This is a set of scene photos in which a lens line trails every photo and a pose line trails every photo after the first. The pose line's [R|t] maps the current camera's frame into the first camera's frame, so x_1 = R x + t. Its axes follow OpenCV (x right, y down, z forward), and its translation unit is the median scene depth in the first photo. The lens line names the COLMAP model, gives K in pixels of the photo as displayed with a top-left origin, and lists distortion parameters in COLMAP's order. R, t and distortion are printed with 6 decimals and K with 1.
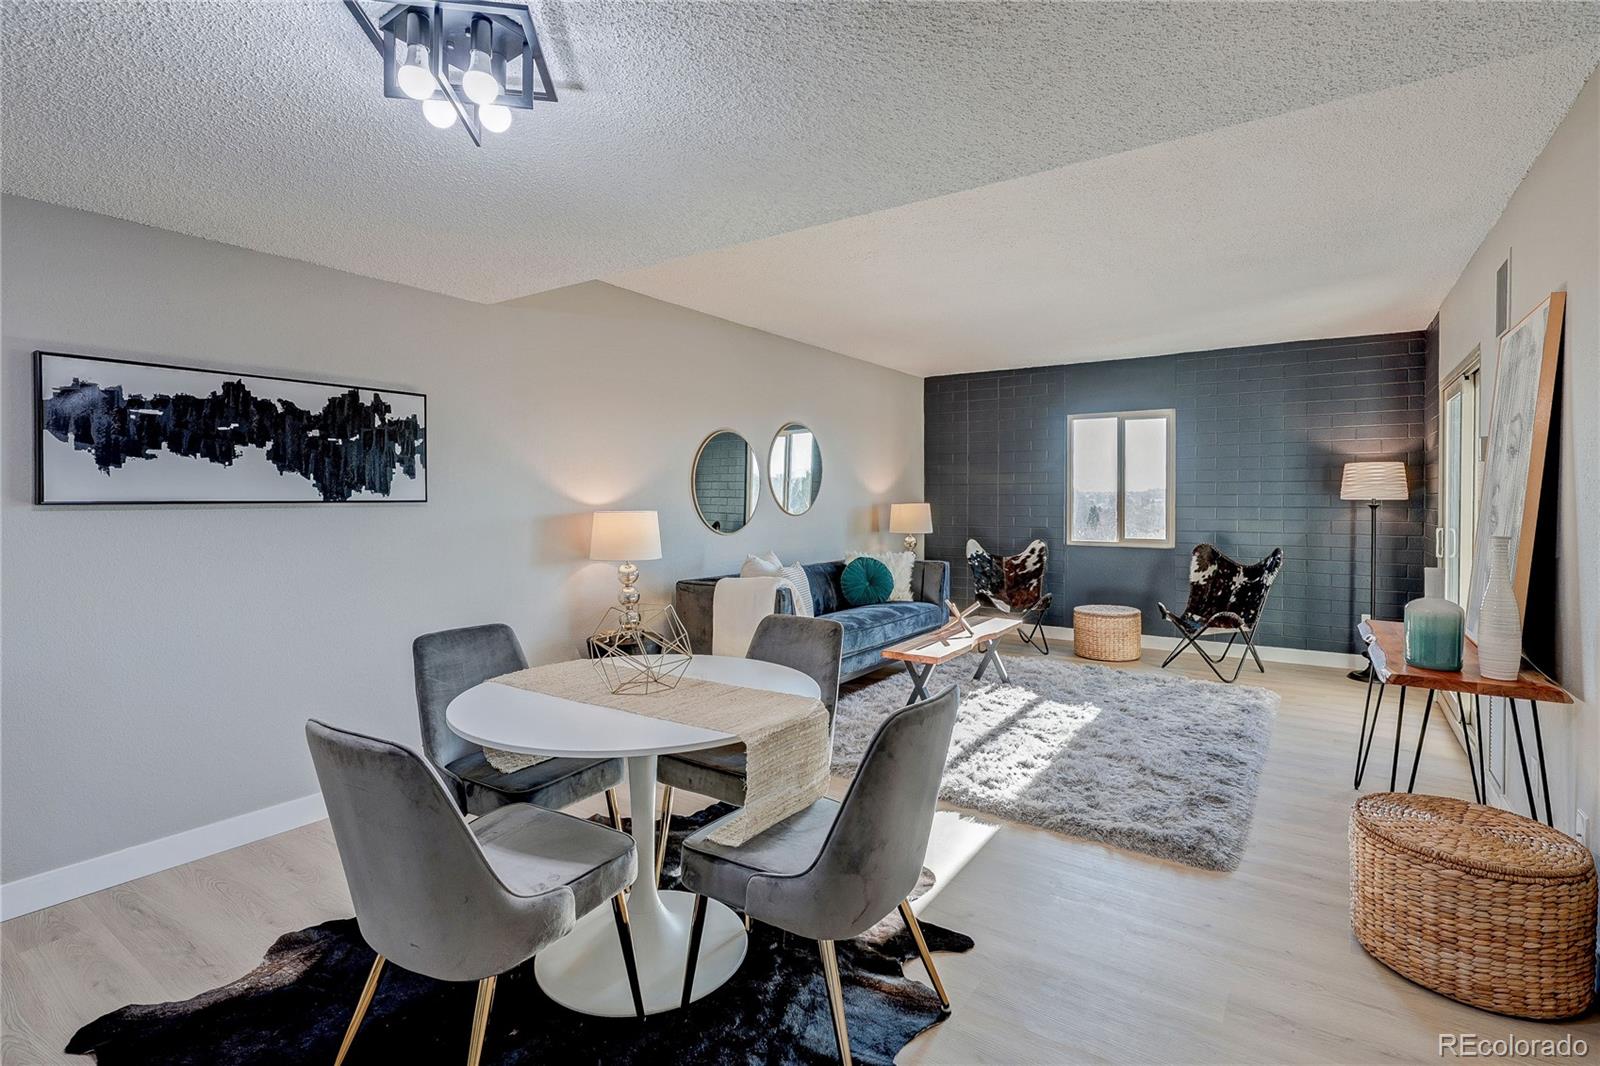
lens RADIAL K [[757.8, 0, 795.3], [0, 757.8, 504.1], [0, 0, 1]] dist [0.002517, 0.000430]
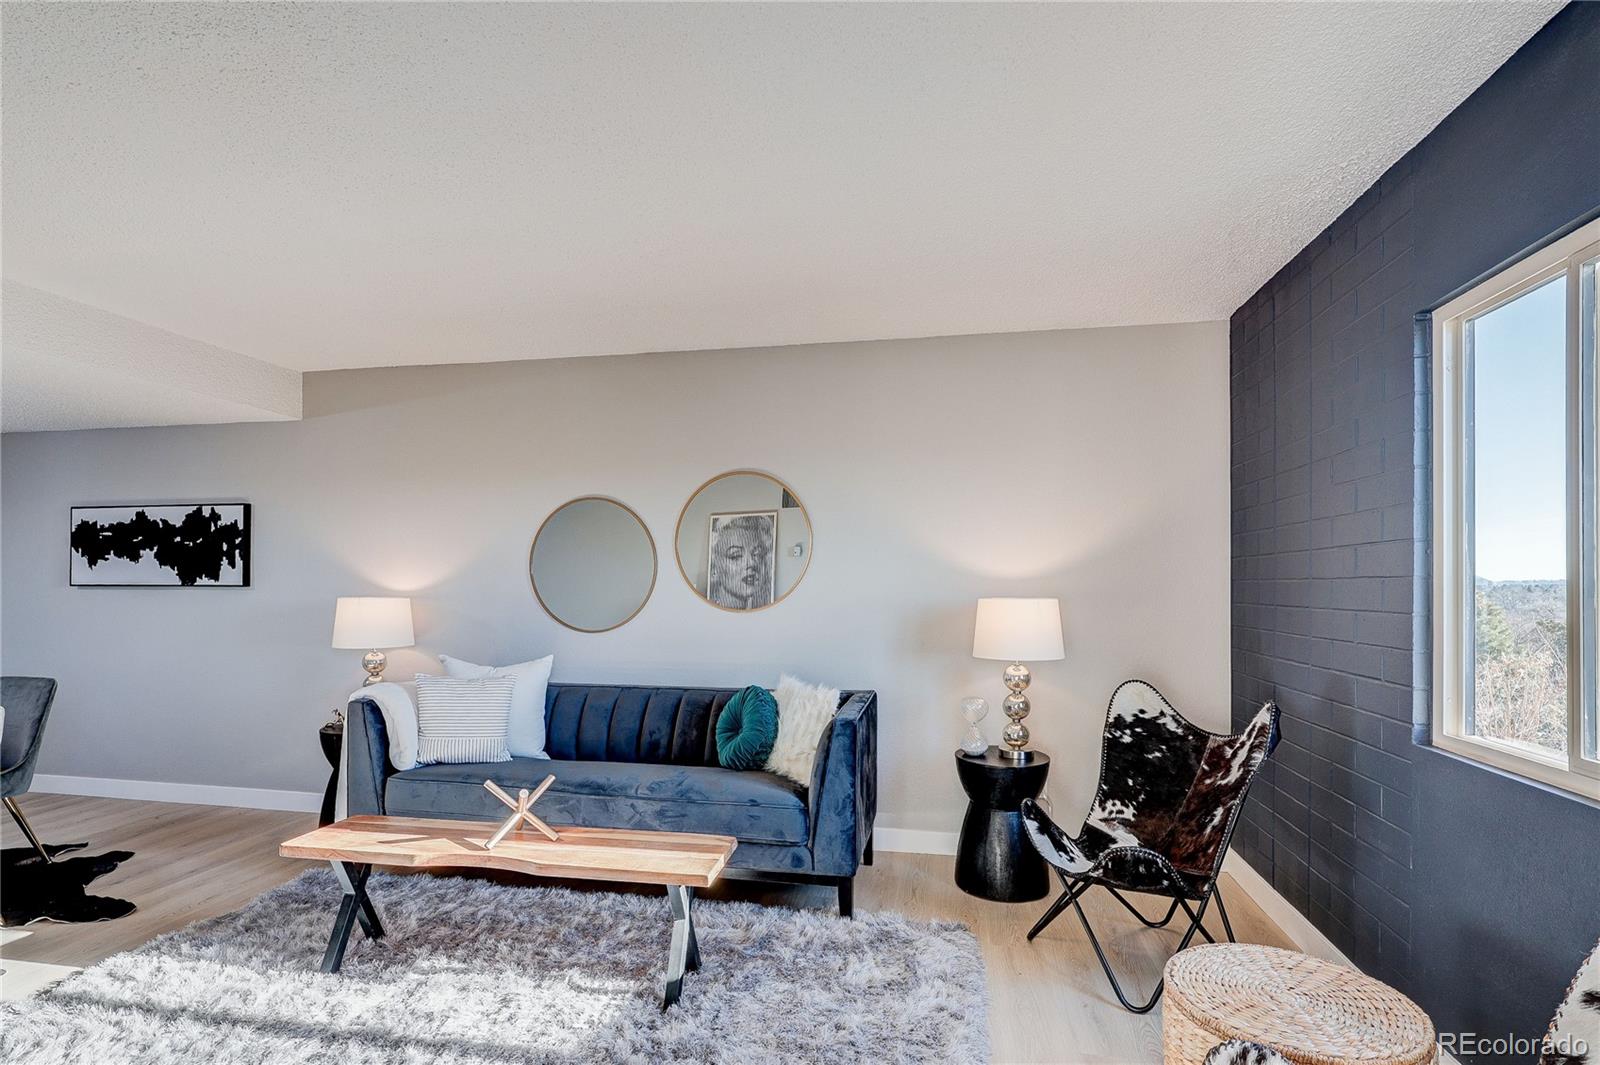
lens RADIAL K [[772.1, 0, 803.6], [0, 772.1, 583.0], [0, 0, 1]] dist [0.000732, 0.000109]
pose [[0.401926, -0.002313, -0.915669, 0.662745], [-0.011093, 0.999911, -0.007395, -0.005634], [0.915605, 0.013130, 0.401865, 0.810015]]
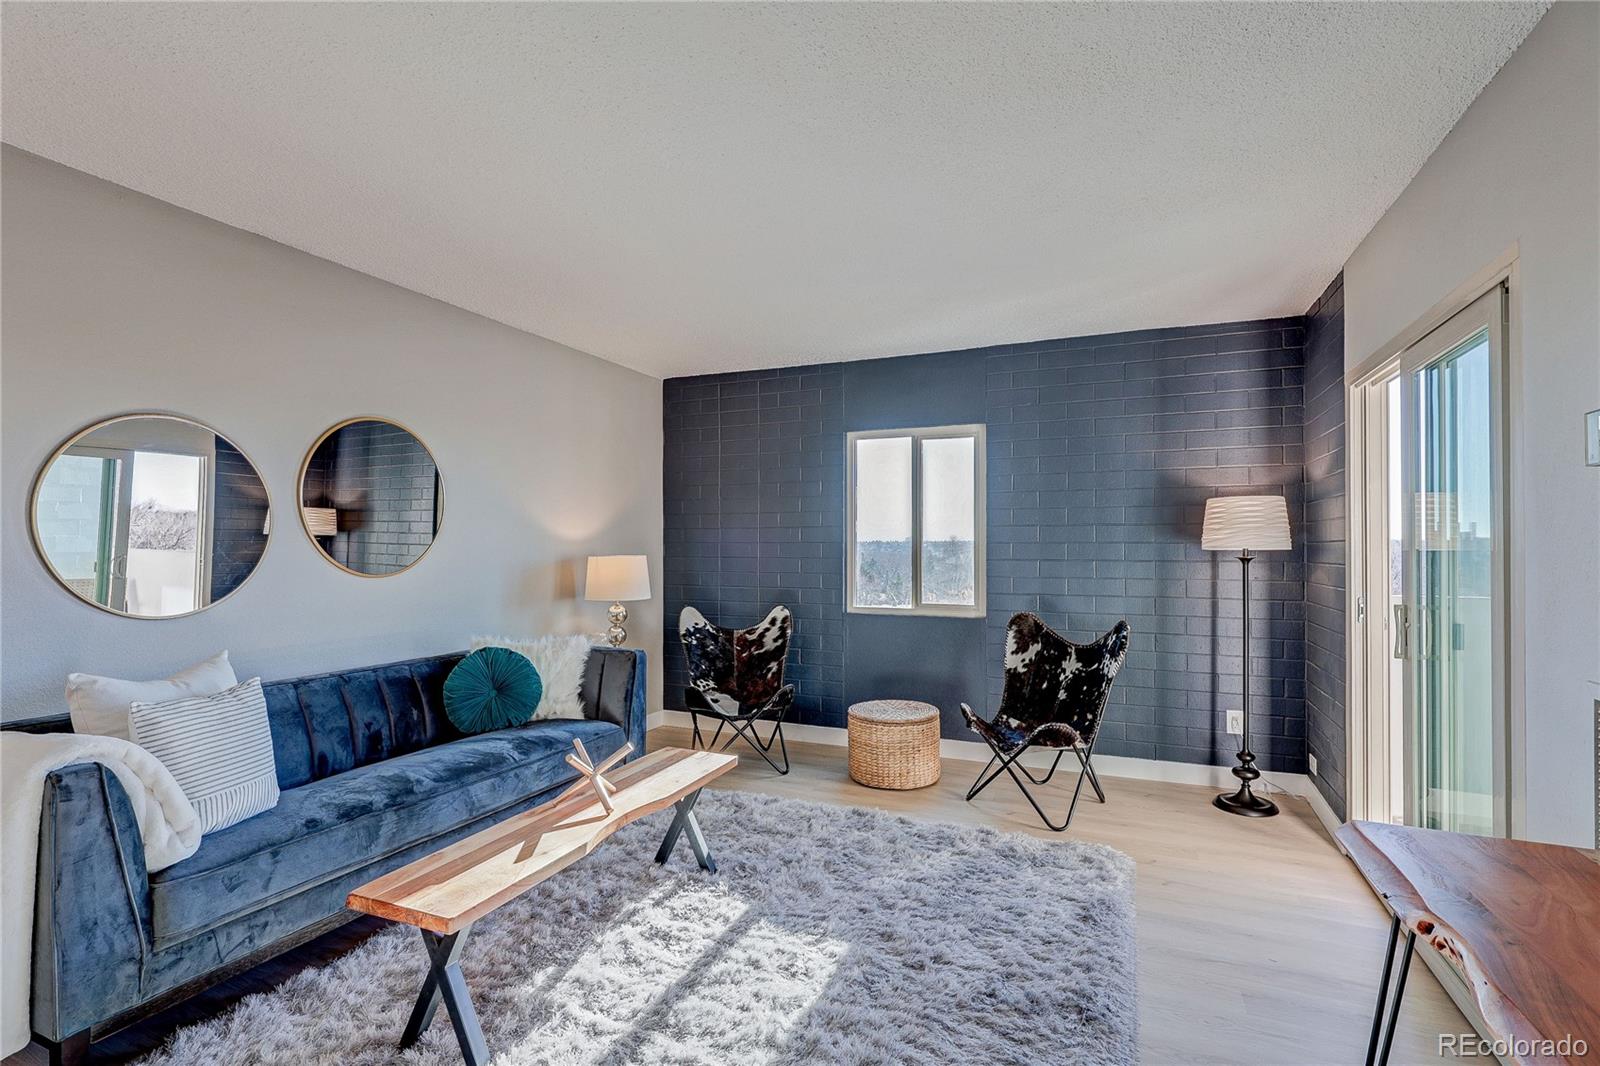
lens RADIAL K [[758.1, 0, 787.8], [0, 758.1, 538.5], [0, 0, 1]] dist [-0.003522, -0.000761]
pose [[0.982198, 0.002725, 0.187827, 0.209871], [0.000604, 0.999844, -0.017662, -0.004548], [-0.187846, 0.017461, 0.982043, 0.382327]]
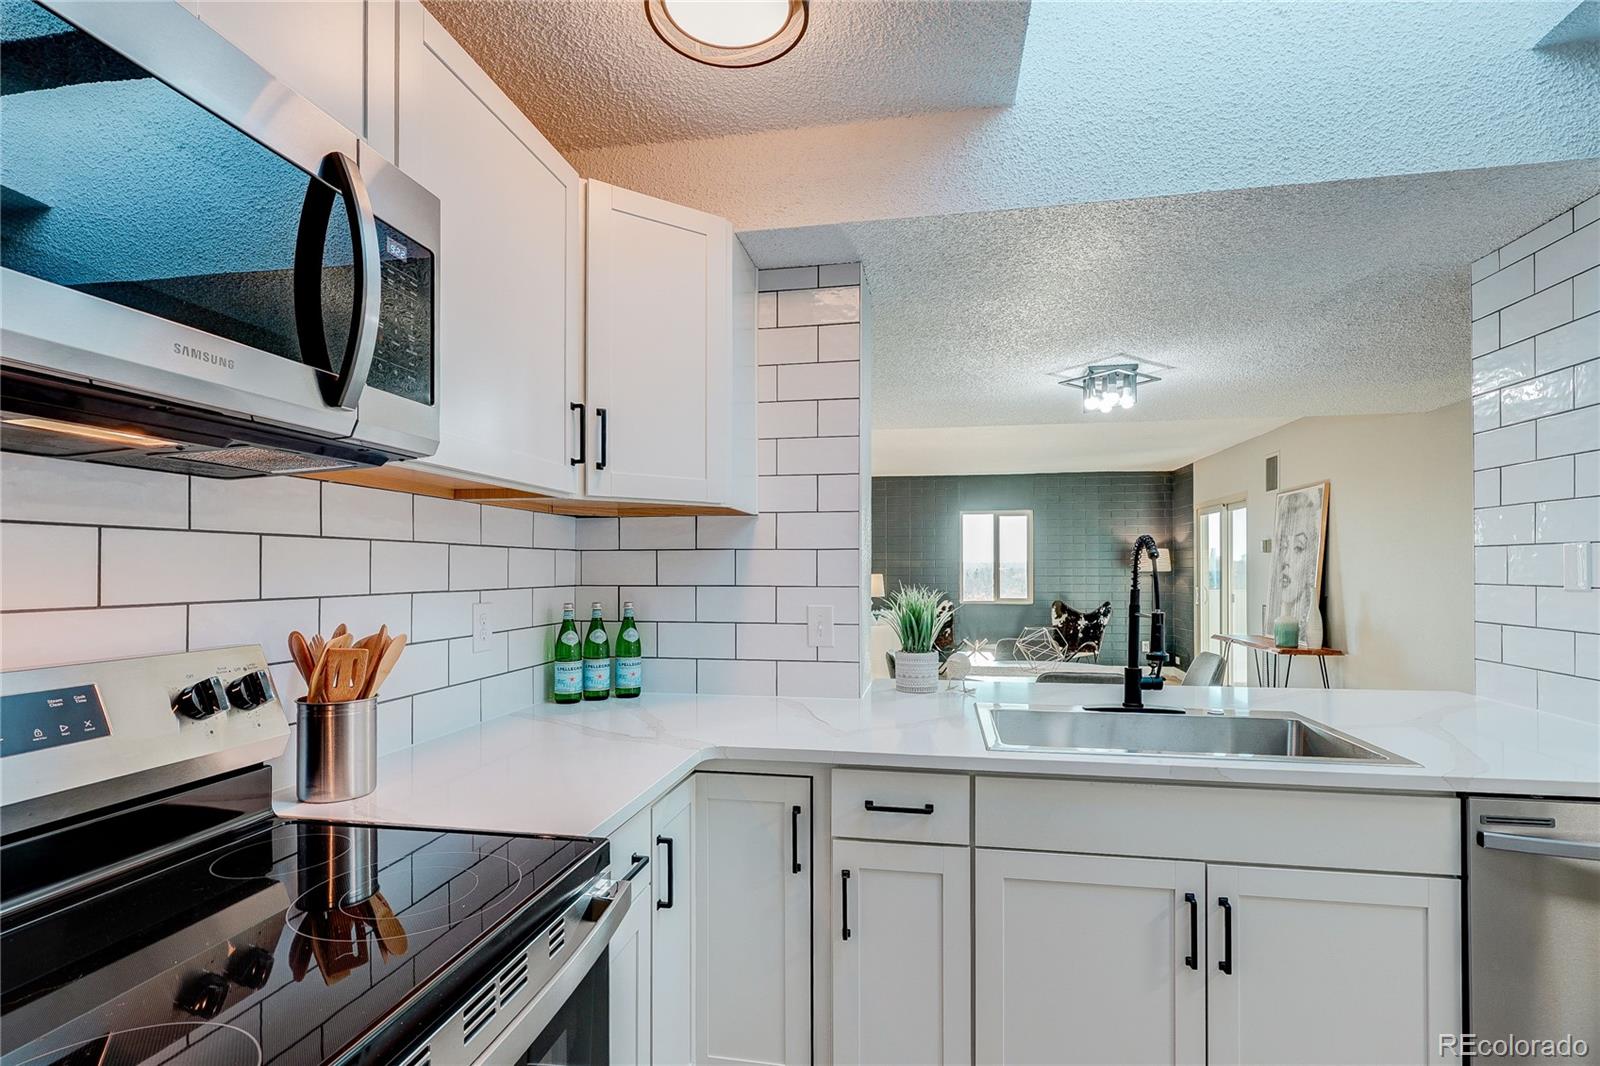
lens RADIAL K [[760.9, 0, 797.8], [0, 760.9, 562.6], [0, 0, 1]] dist [-0.002292, -0.000458]
pose [[0.915470, 0.004497, 0.402362, -0.604647], [0.002429, 0.999858, -0.016702, 0.001053], [-0.402380, 0.016267, 0.915328, -0.207207]]
